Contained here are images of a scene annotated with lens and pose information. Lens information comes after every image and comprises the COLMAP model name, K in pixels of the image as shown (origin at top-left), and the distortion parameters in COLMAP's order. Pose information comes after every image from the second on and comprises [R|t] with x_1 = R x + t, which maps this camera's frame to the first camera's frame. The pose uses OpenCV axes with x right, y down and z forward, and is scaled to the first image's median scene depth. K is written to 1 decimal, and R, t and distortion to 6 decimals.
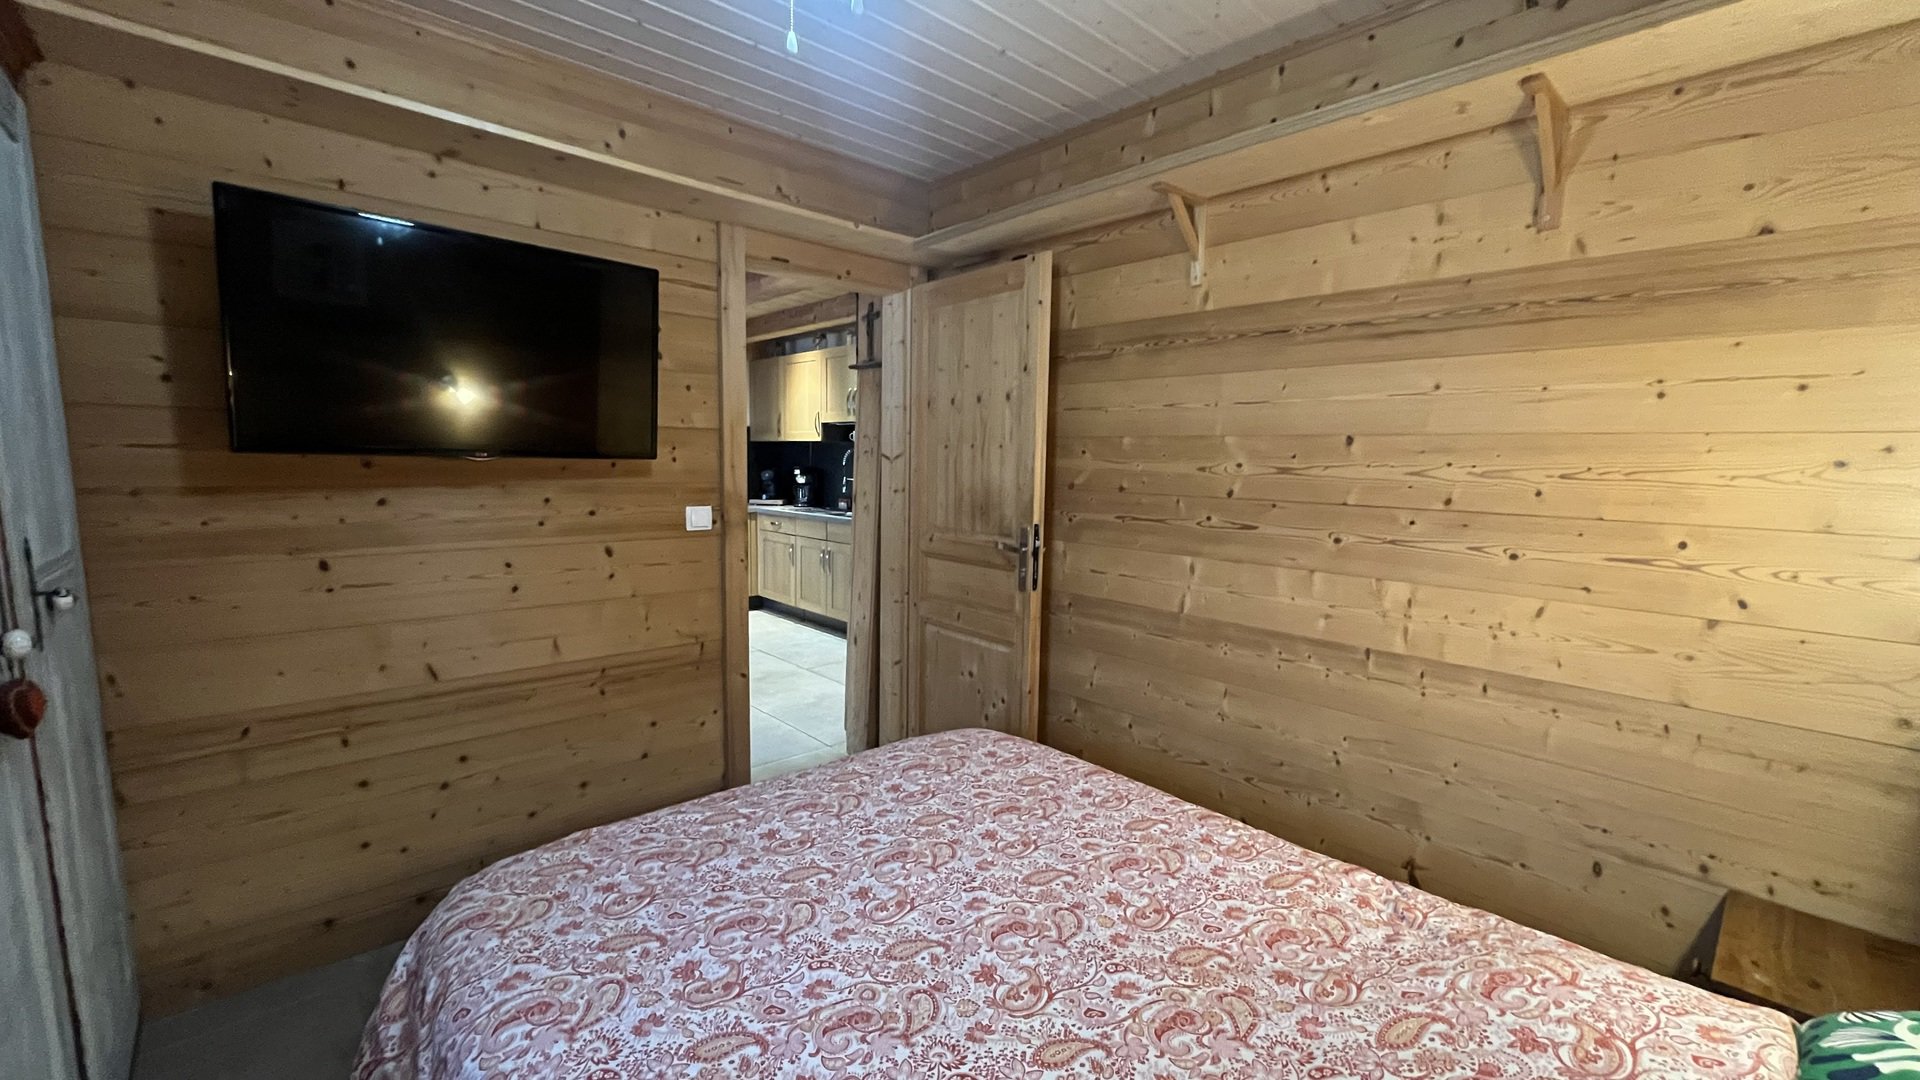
lens RADIAL K [[773.1, 0, 957.1], [0, 773.1, 546.8], [0, 0, 1]] dist [-0.001891, -0.000694]
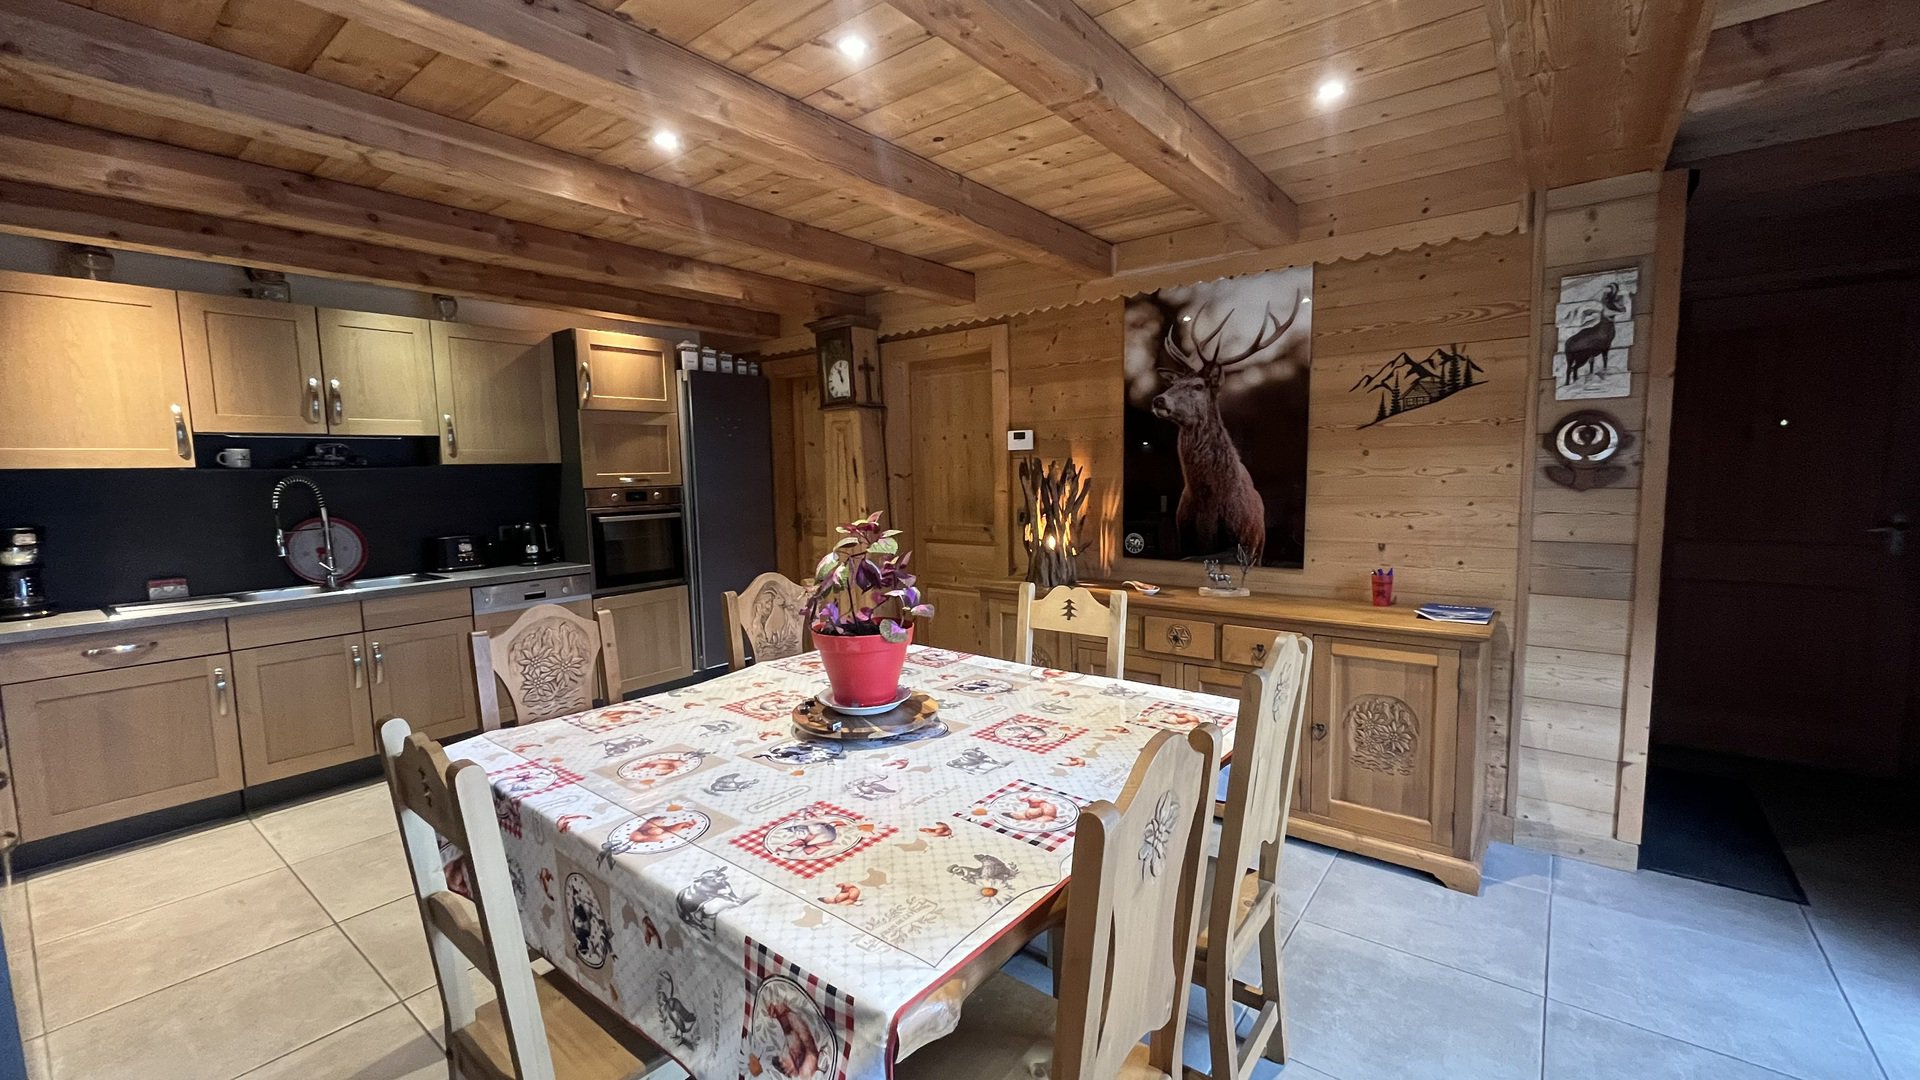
lens RADIAL K [[773.1, 0, 957.1], [0, 773.1, 546.8], [0, 0, 1]] dist [-0.001891, -0.000694]
pose [[-0.166070, -0.112975, 0.979621, -0.744286], [0.129987, 0.982239, 0.135312, -0.085242], [-0.977509, 0.149809, -0.148435, 0.564280]]
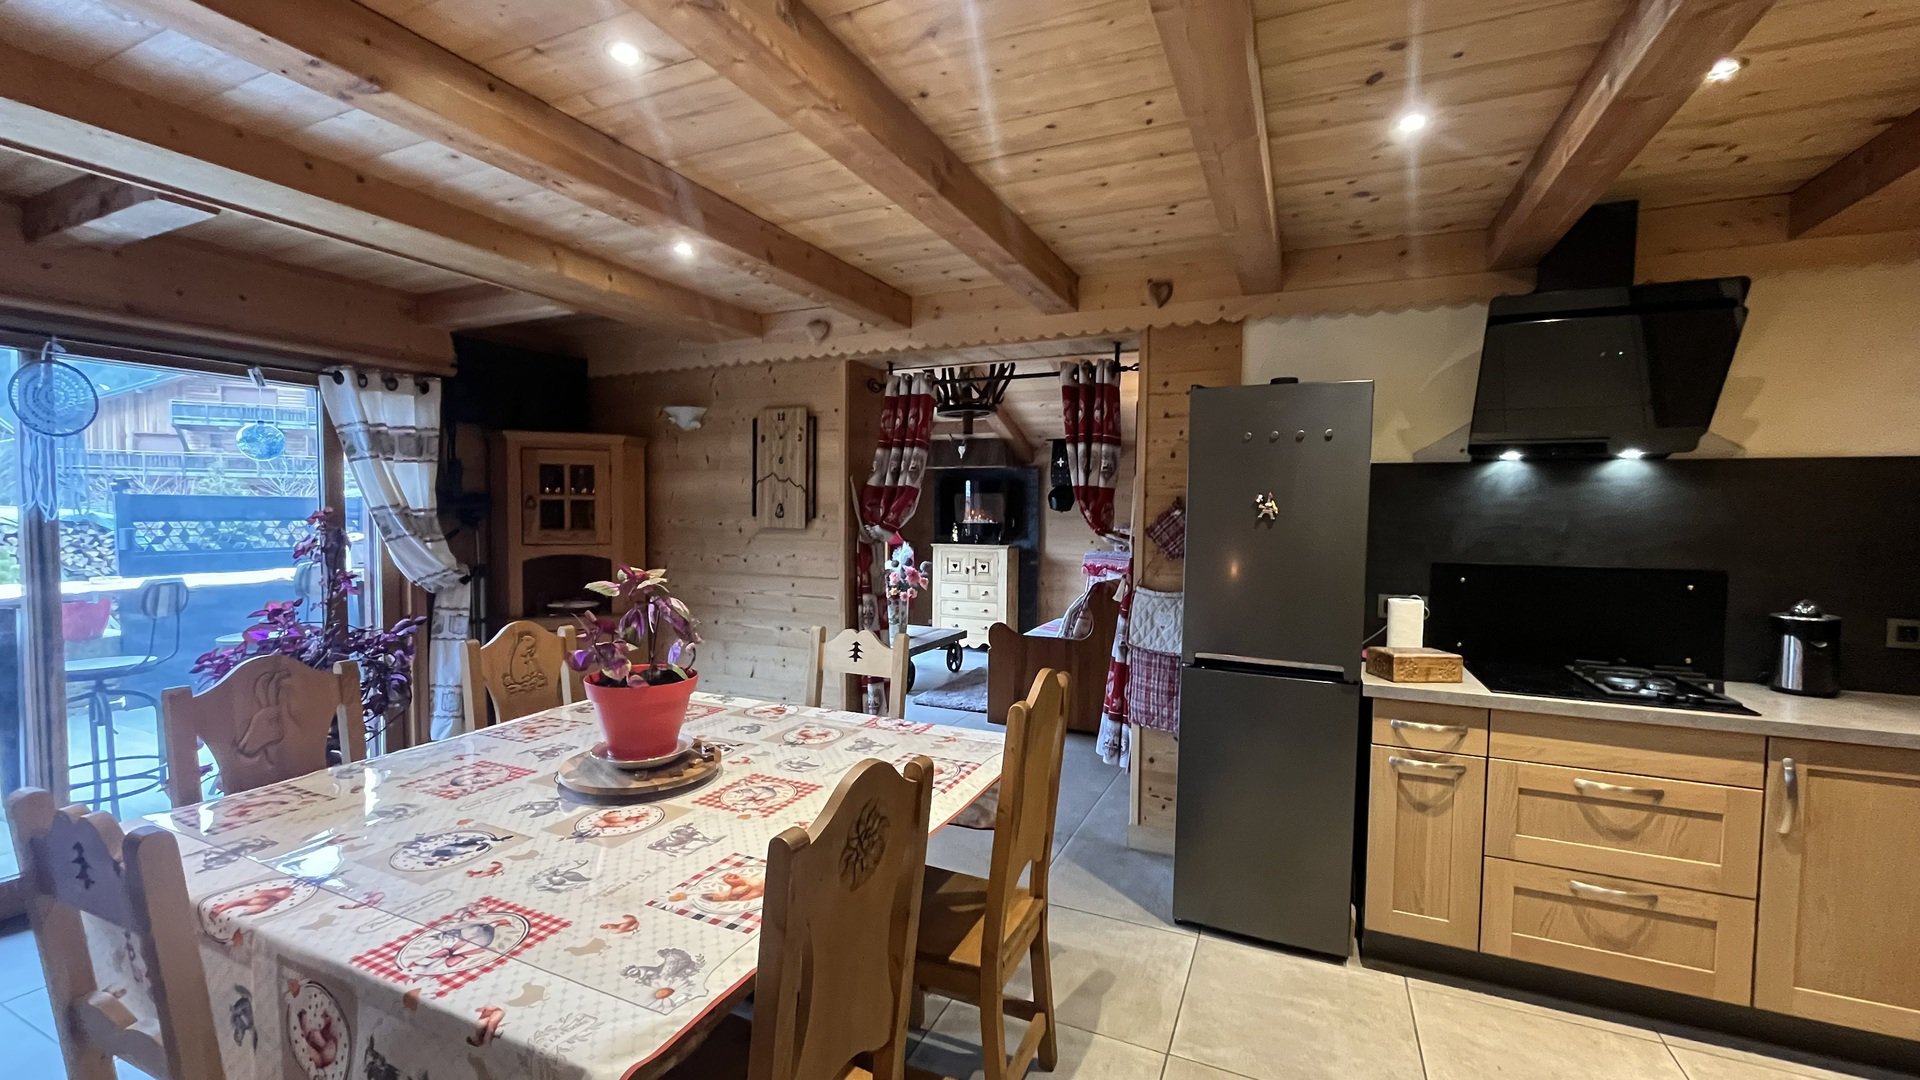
lens RADIAL K [[773.1, 0, 957.1], [0, 773.1, 546.8], [0, 0, 1]] dist [-0.001891, -0.000694]
pose [[0.394562, 0.031459, -0.918330, -0.165370], [-0.107657, 0.994113, -0.012199, -0.076558], [0.912541, 0.103678, 0.395626, 0.548869]]
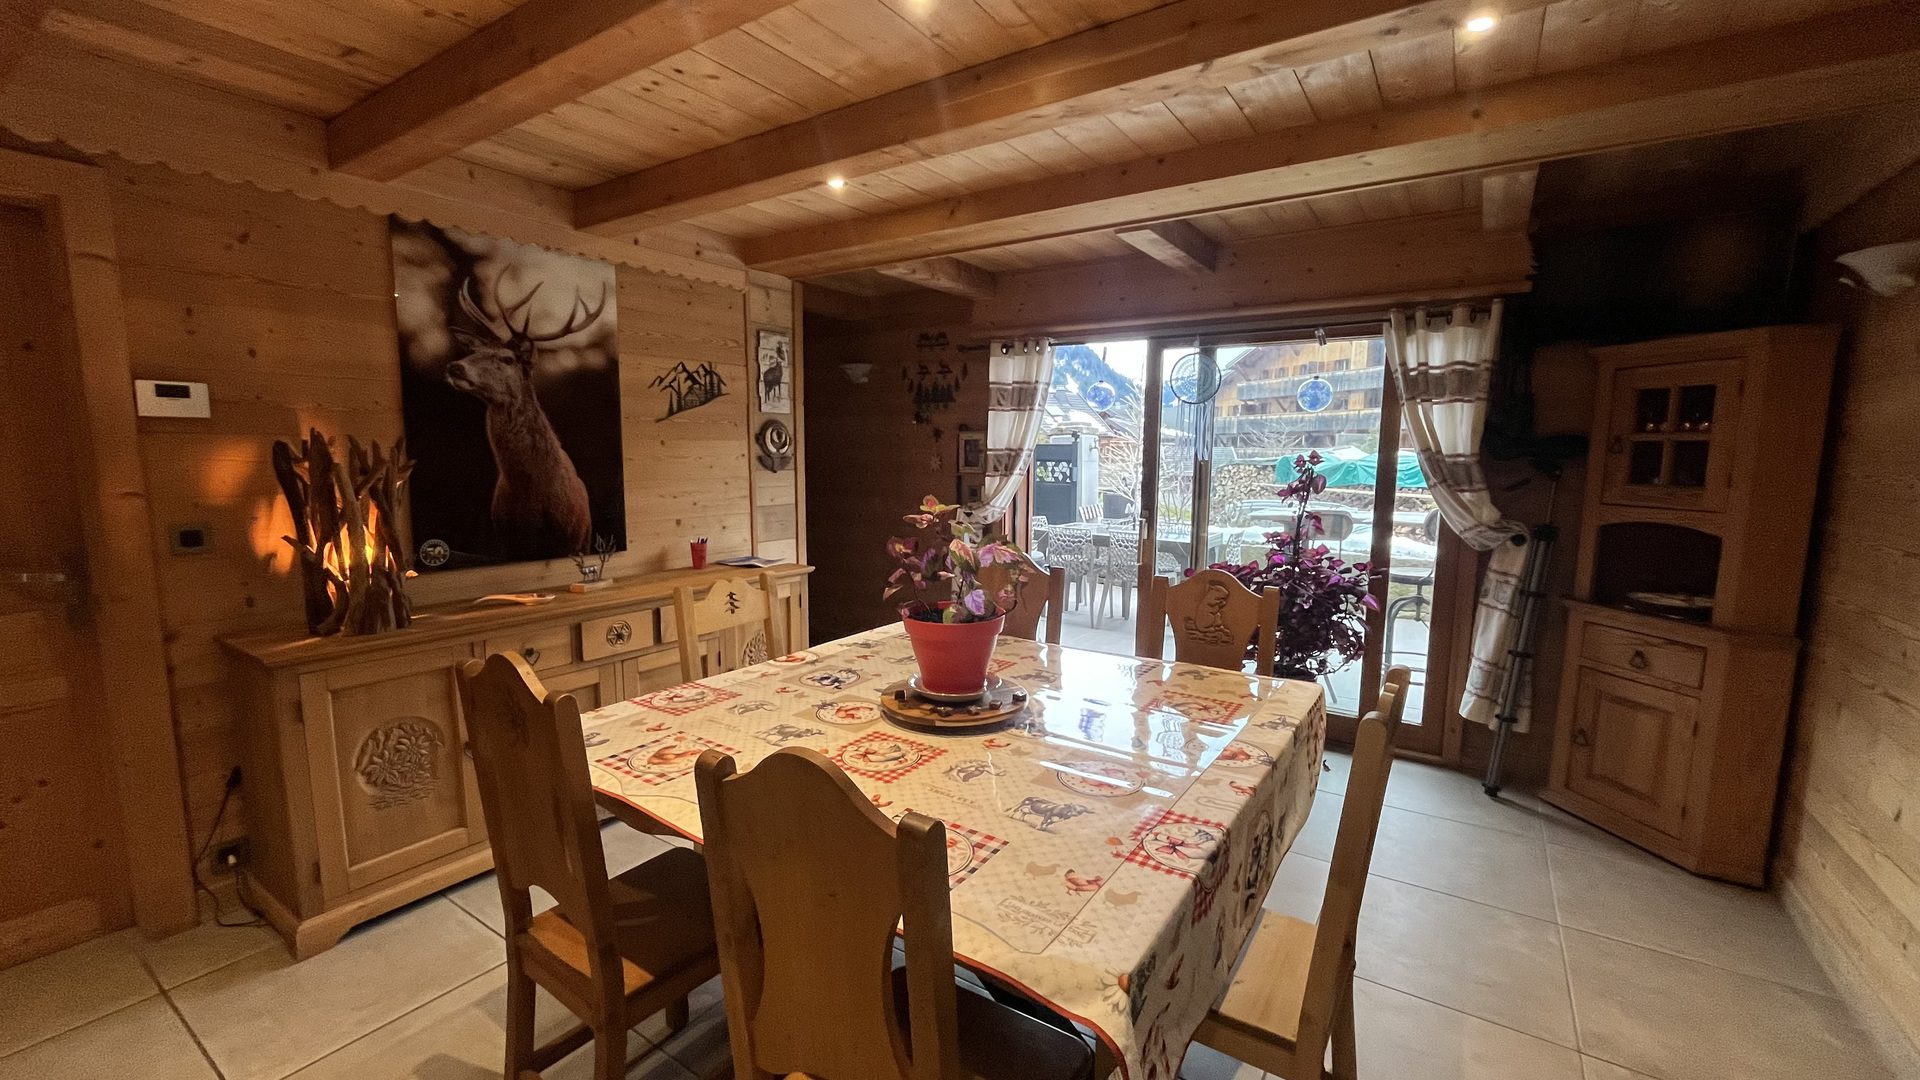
lens RADIAL K [[773.1, 0, 957.1], [0, 773.1, 546.8], [0, 0, 1]] dist [-0.001891, -0.000694]
pose [[-0.970448, 0.008971, -0.241144, -0.395416], [-0.048688, 0.971478, 0.232079, -0.110645], [0.236348, 0.236962, -0.942332, 0.819997]]
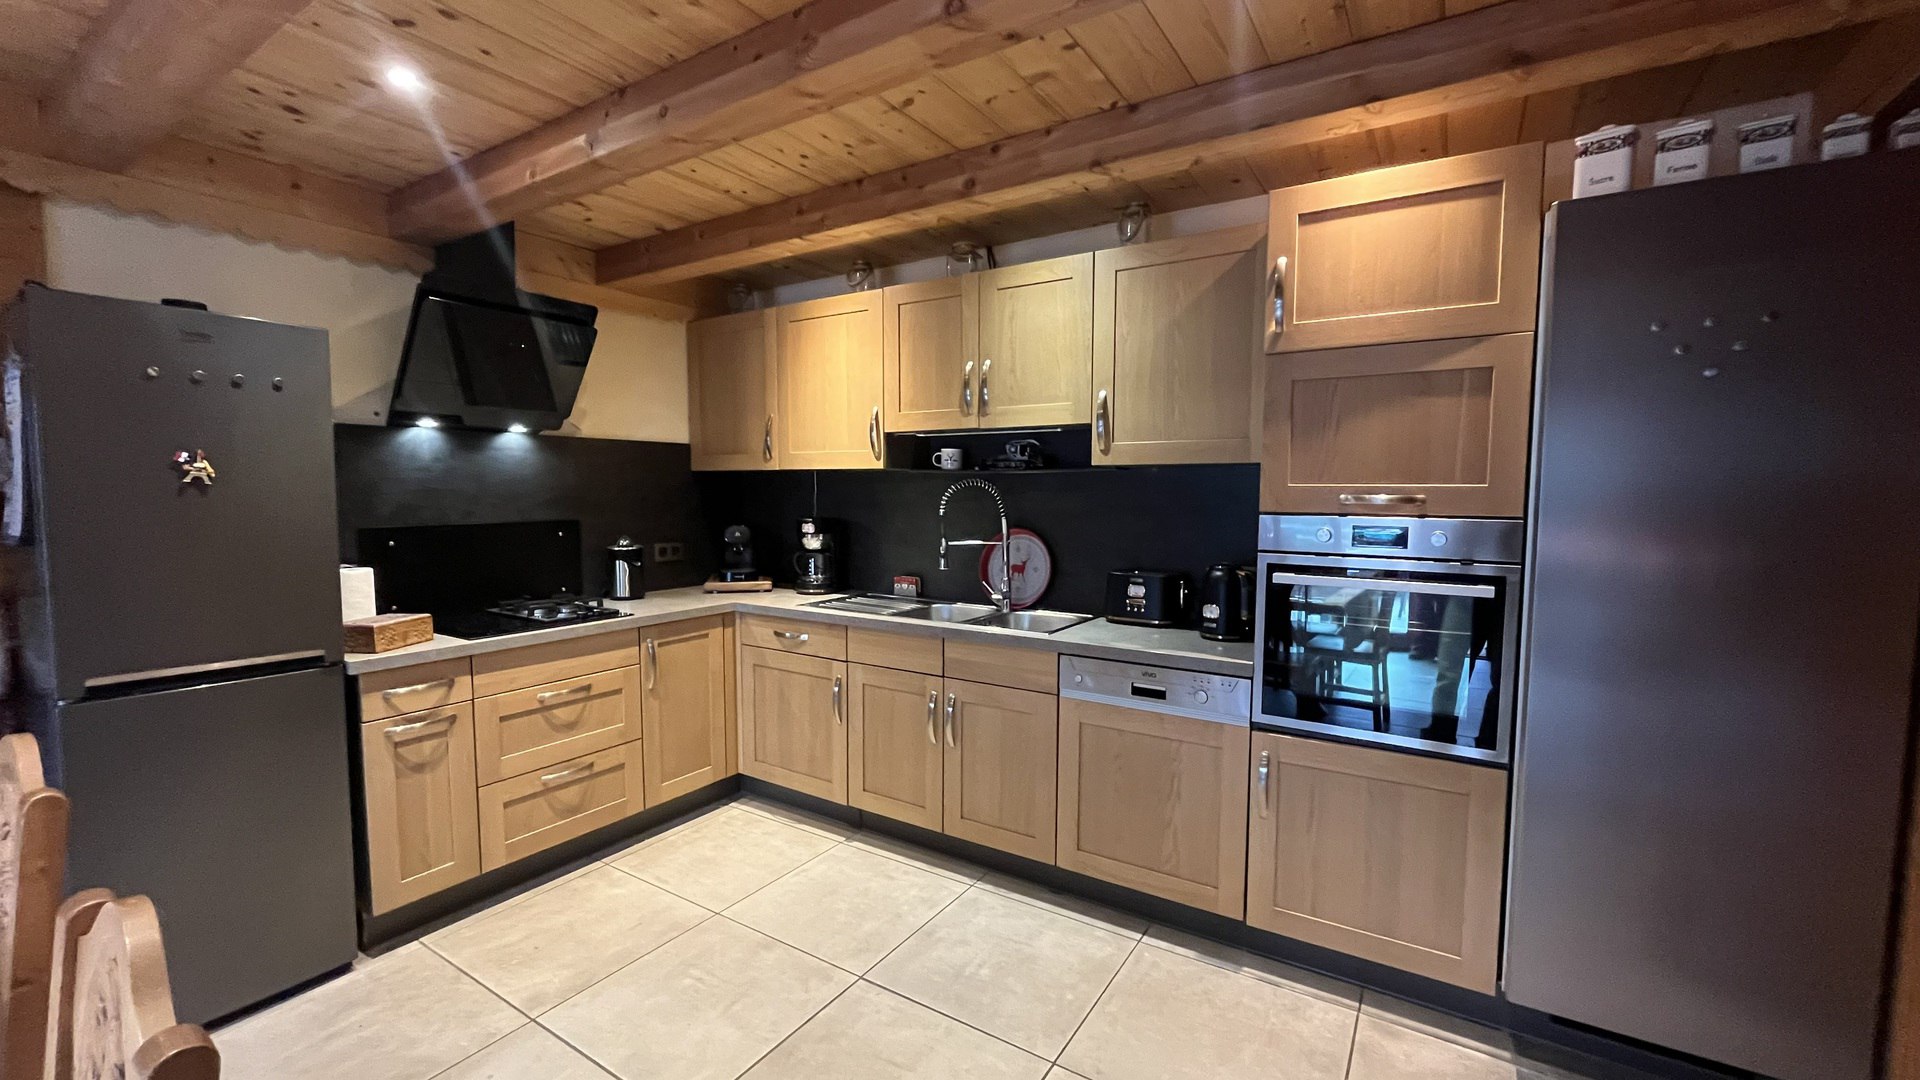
lens RADIAL K [[773.1, 0, 957.1], [0, 773.1, 546.8], [0, 0, 1]] dist [-0.001891, -0.000694]
pose [[0.966446, -0.032309, 0.254828, -0.250352], [0.040536, 0.998811, -0.027098, -0.067671], [-0.253650, 0.036519, 0.966607, 0.481406]]
